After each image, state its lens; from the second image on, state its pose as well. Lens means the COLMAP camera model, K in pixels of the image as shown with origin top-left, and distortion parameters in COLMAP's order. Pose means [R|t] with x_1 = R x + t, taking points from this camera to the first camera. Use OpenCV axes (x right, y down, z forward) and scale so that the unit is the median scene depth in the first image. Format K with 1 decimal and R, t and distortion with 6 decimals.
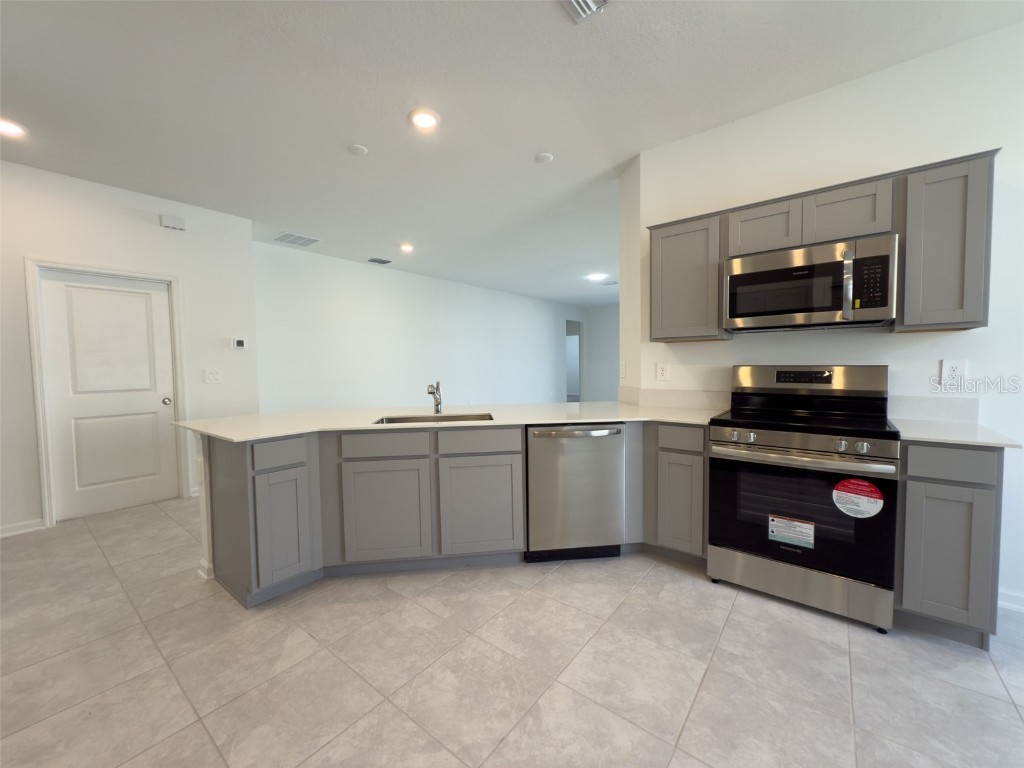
lens RADIAL K [[406.5, 0, 512.0], [0, 406.5, 384.0], [0, 0, 1]] dist [0.000568, 0.000185]
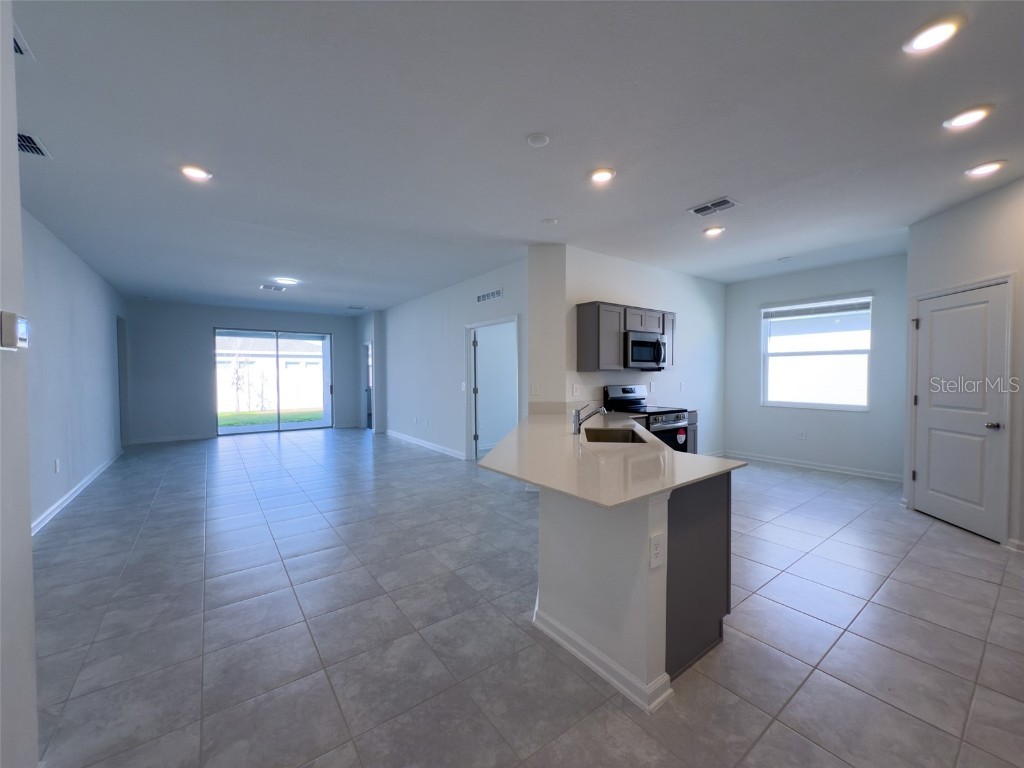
lens RADIAL K [[406.5, 0, 512.0], [0, 406.5, 384.0], [0, 0, 1]] dist [0.000568, 0.000185]
pose [[0.258199, -0.011290, 0.966026, -1.695934], [0.048136, 0.998840, -0.001193, -0.090062], [-0.964892, 0.046809, 0.258443, 1.185285]]
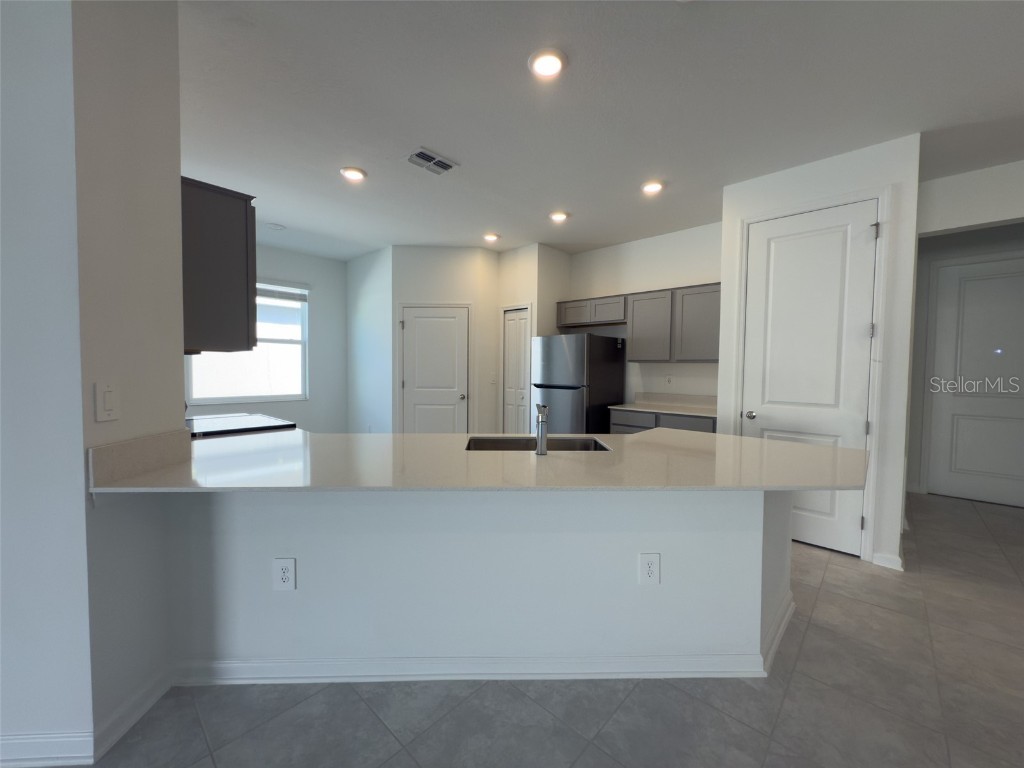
lens RADIAL K [[406.5, 0, 512.0], [0, 406.5, 384.0], [0, 0, 1]] dist [0.000568, 0.000185]
pose [[-0.996759, 0.003670, 0.080361, -0.251824], [0.010738, 0.996090, 0.087691, -0.135500], [-0.079725, 0.088270, -0.992901, 2.222634]]
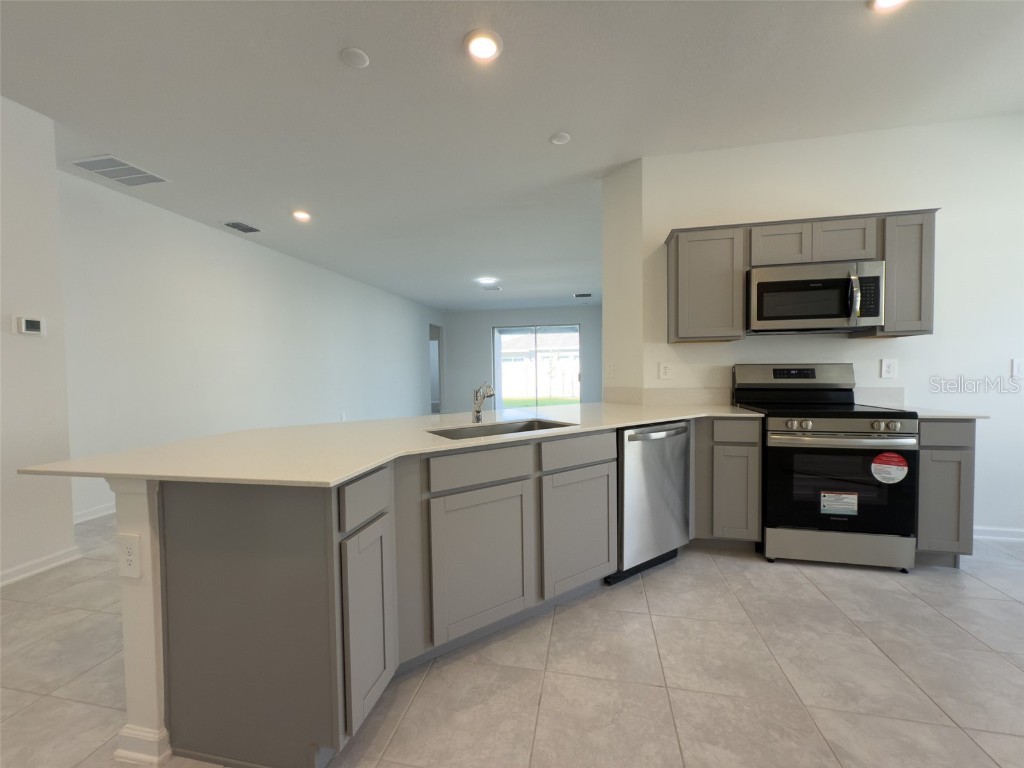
lens RADIAL K [[406.5, 0, 512.0], [0, 406.5, 384.0], [0, 0, 1]] dist [0.000568, 0.000185]
pose [[0.892077, -0.013091, 0.451694, -0.641321], [0.023011, 0.999599, -0.016475, 0.016545], [-0.451297, 0.025091, 0.892021, 0.354537]]
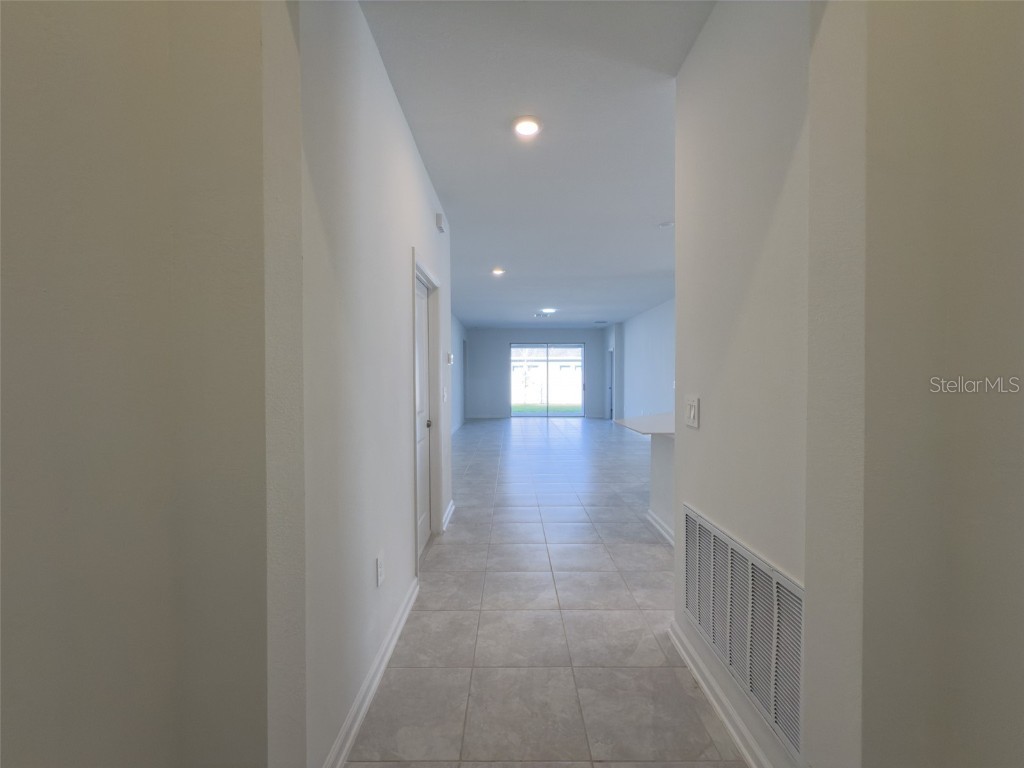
lens RADIAL K [[406.5, 0, 512.0], [0, 406.5, 384.0], [0, 0, 1]] dist [0.000568, 0.000185]
pose [[0.782853, 0.001511, 0.622205, -2.253881], [0.021196, 0.999352, -0.029096, -0.022935], [-0.621846, 0.035966, 0.782313, 0.383021]]
